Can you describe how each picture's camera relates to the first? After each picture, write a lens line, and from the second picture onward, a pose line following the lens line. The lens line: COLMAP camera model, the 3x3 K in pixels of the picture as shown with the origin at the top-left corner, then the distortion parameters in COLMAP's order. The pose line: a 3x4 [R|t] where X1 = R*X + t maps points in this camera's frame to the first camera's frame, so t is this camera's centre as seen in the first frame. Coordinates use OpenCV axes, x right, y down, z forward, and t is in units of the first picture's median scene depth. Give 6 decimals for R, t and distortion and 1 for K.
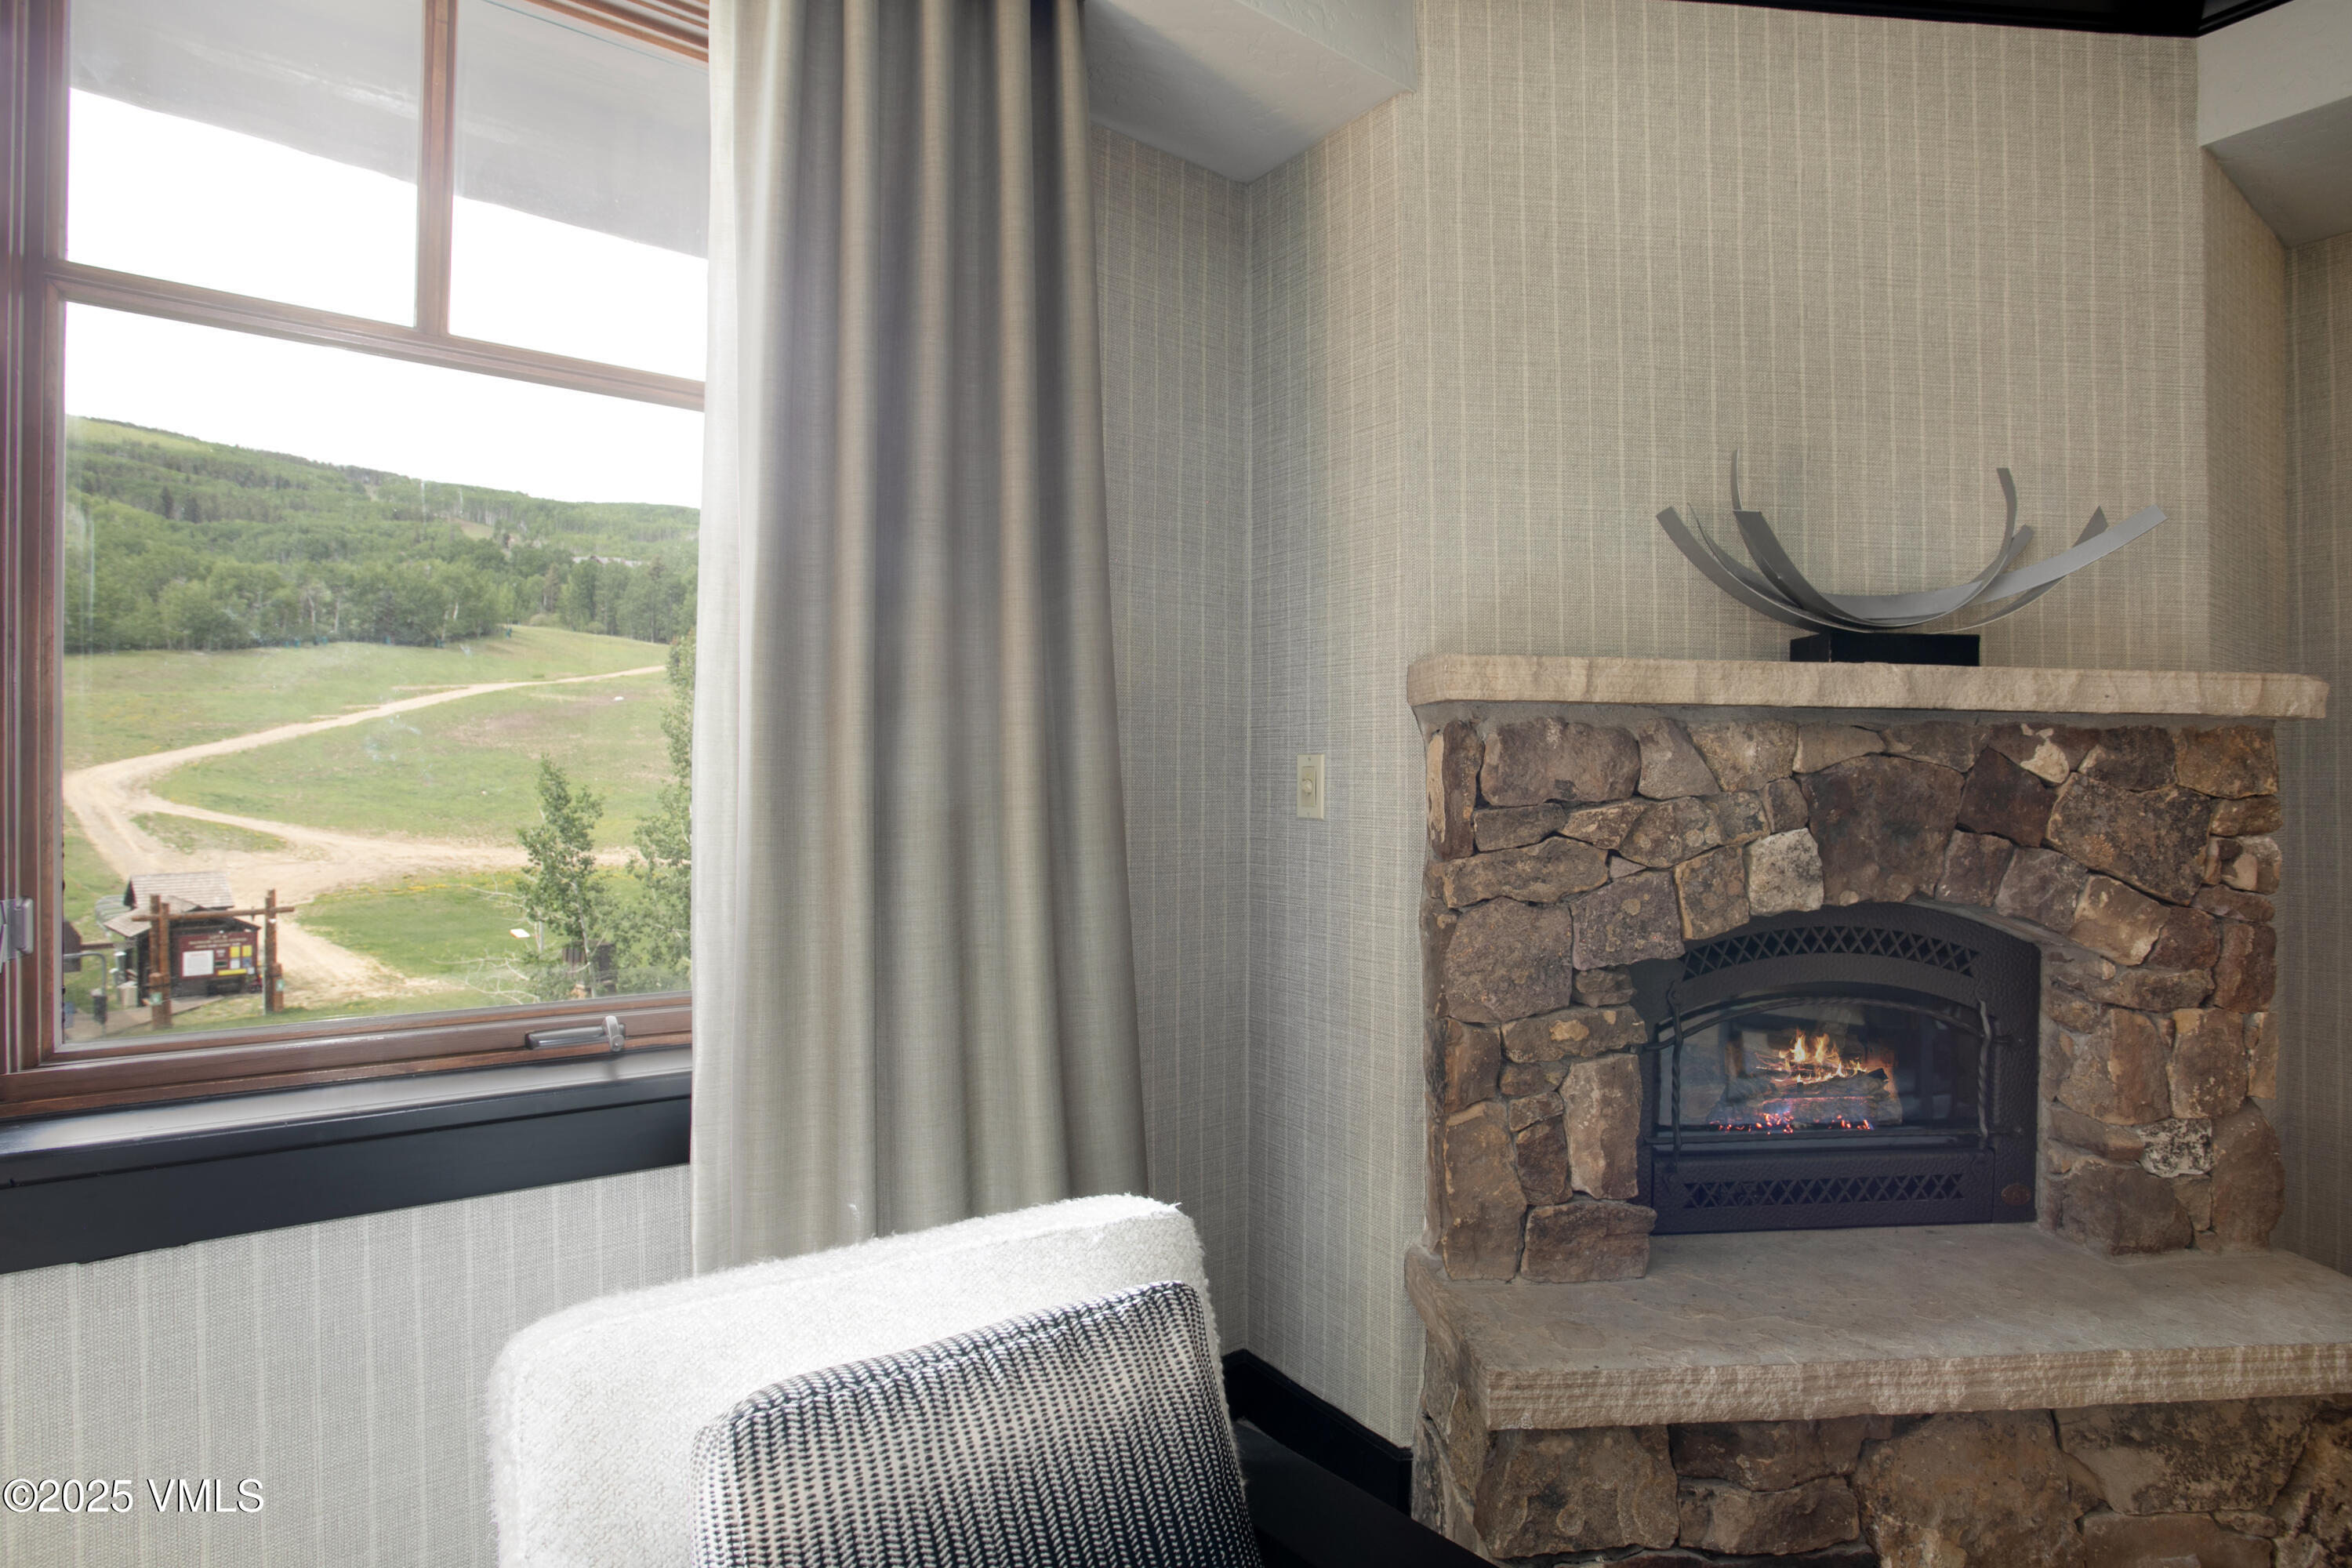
lens RADIAL K [[1187.5, 0, 1206.6], [0, 1187.5, 802.4], [0, 0, 1]] dist [-0.065390, 0.026860]
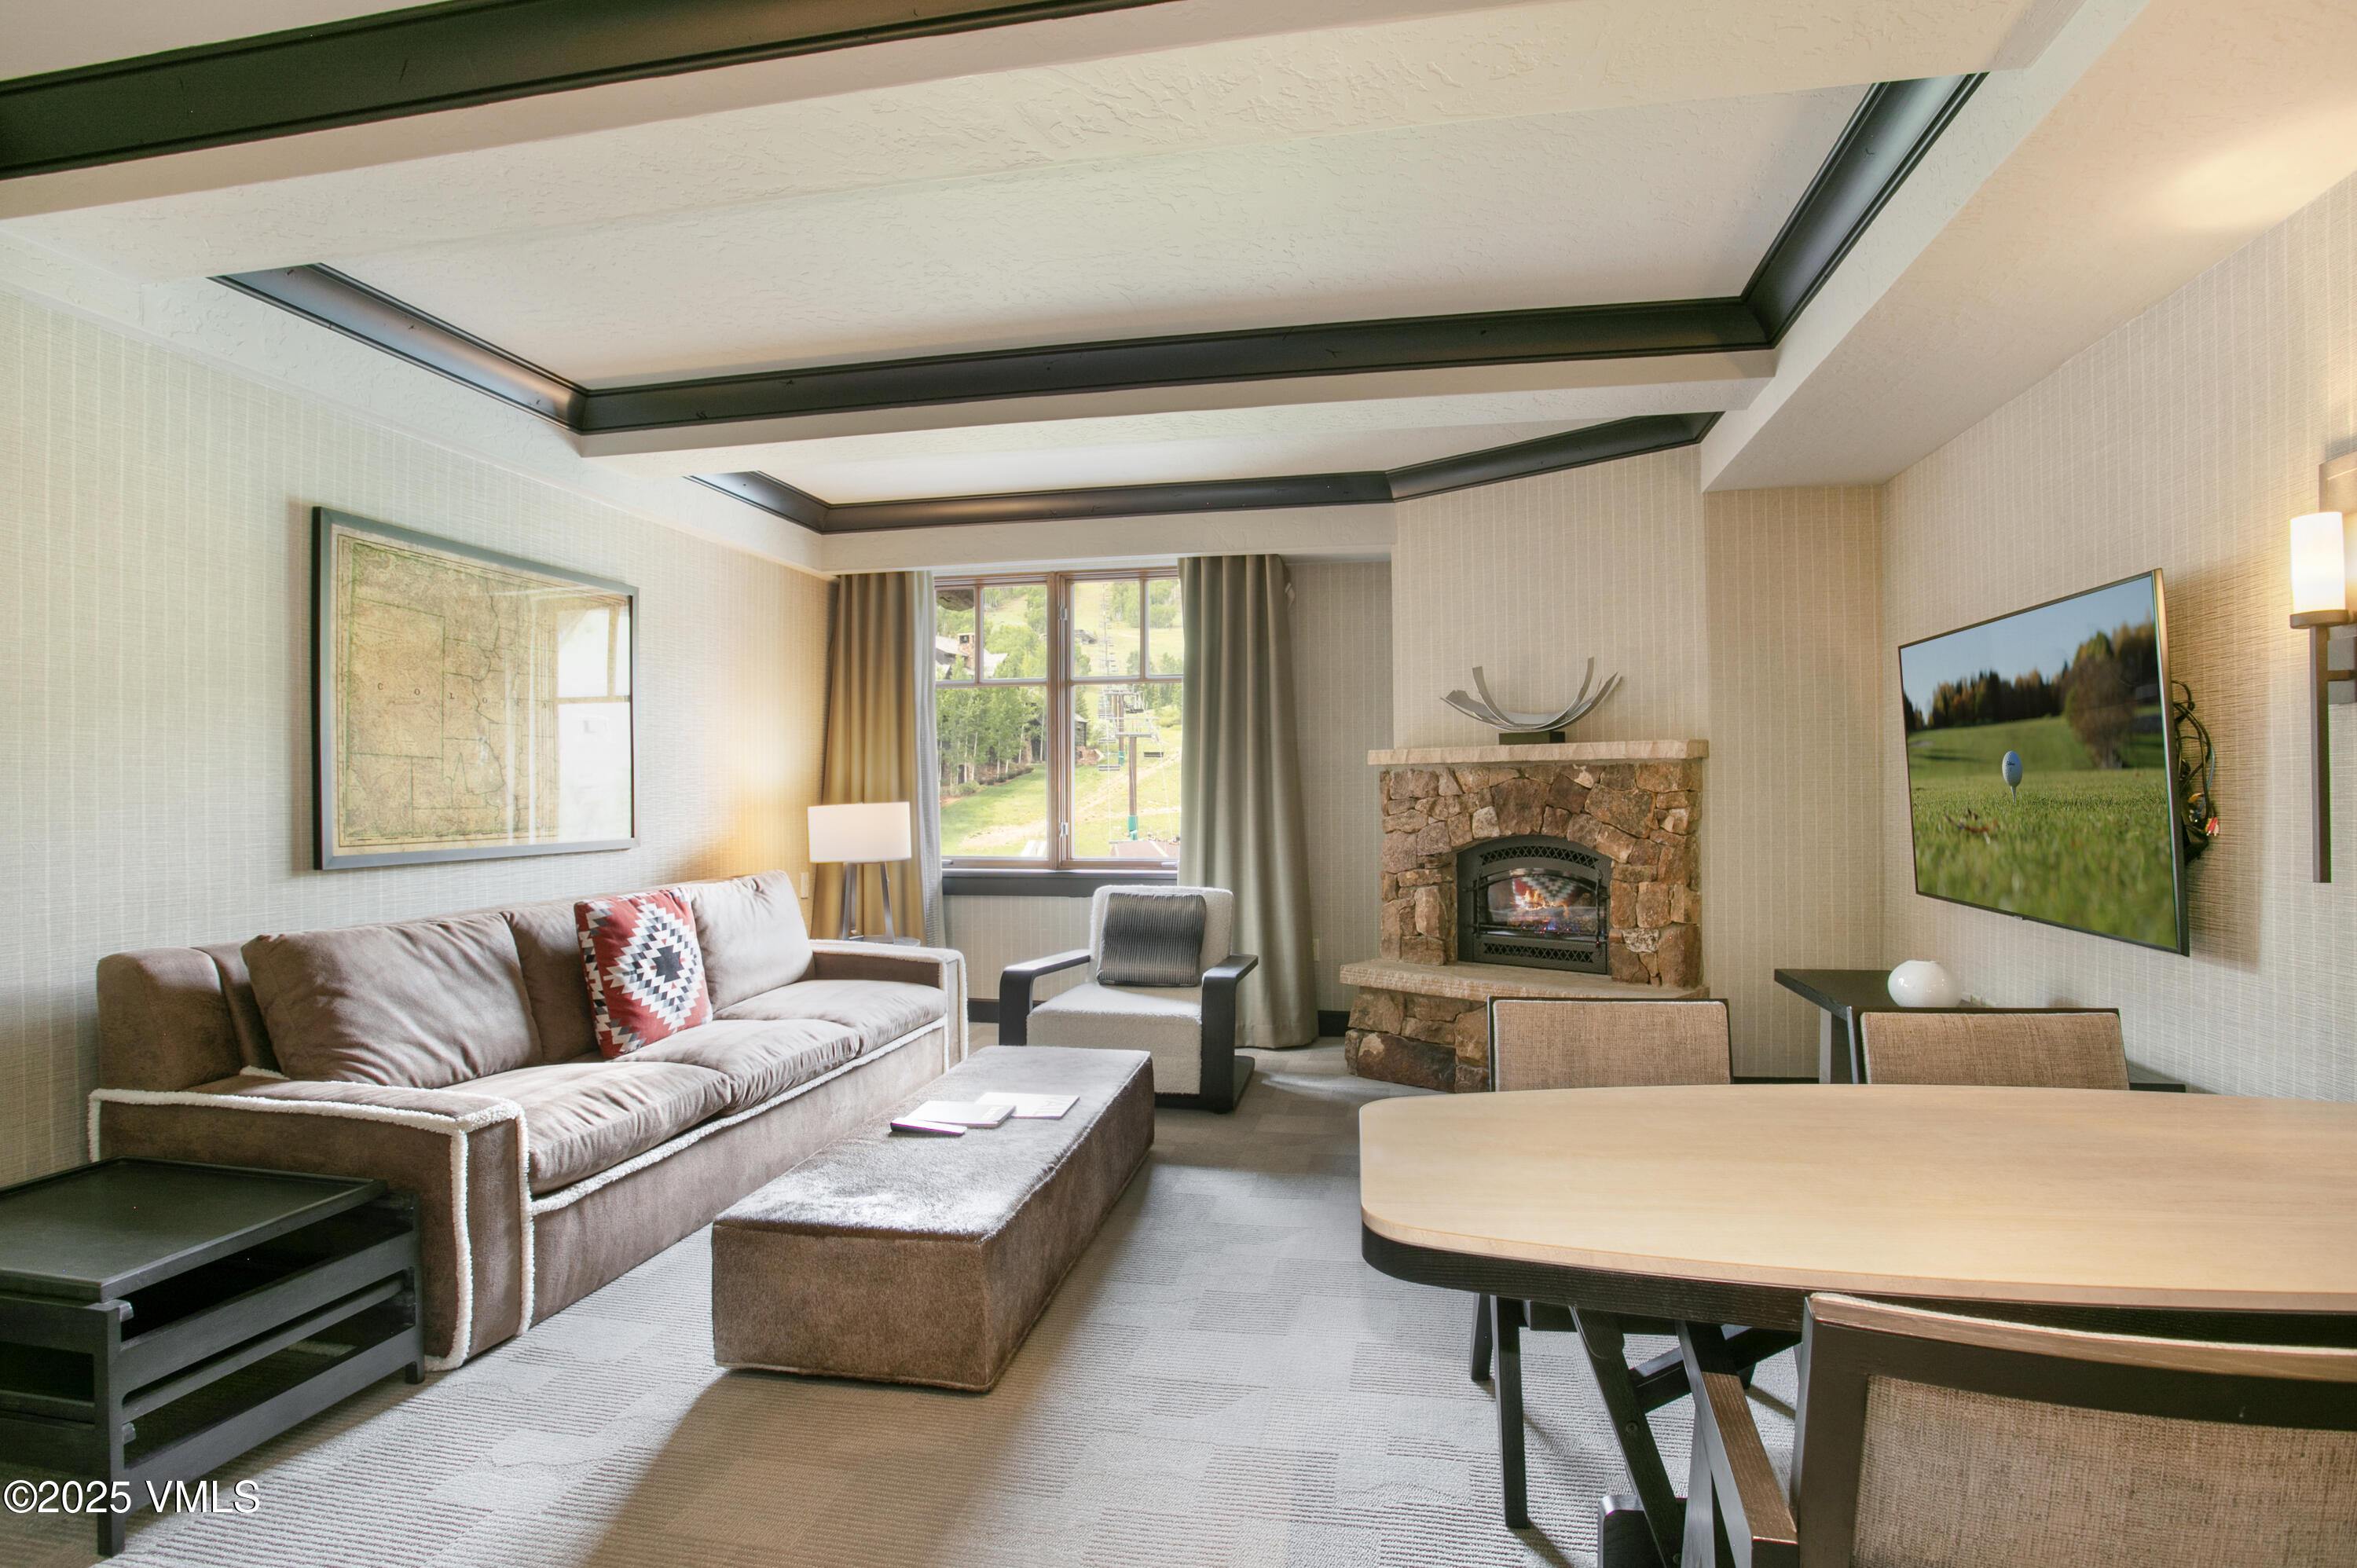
lens RADIAL K [[1216.7, 0, 1178.5], [0, 1216.7, 784.0], [0, 0, 1]] dist [-0.000358, -0.000150]
pose [[0.667099, -0.020544, -0.744686, 0.157011], [0.003757, 0.999700, -0.024214, 0.002635], [0.744960, 0.013356, 0.666976, -0.105088]]
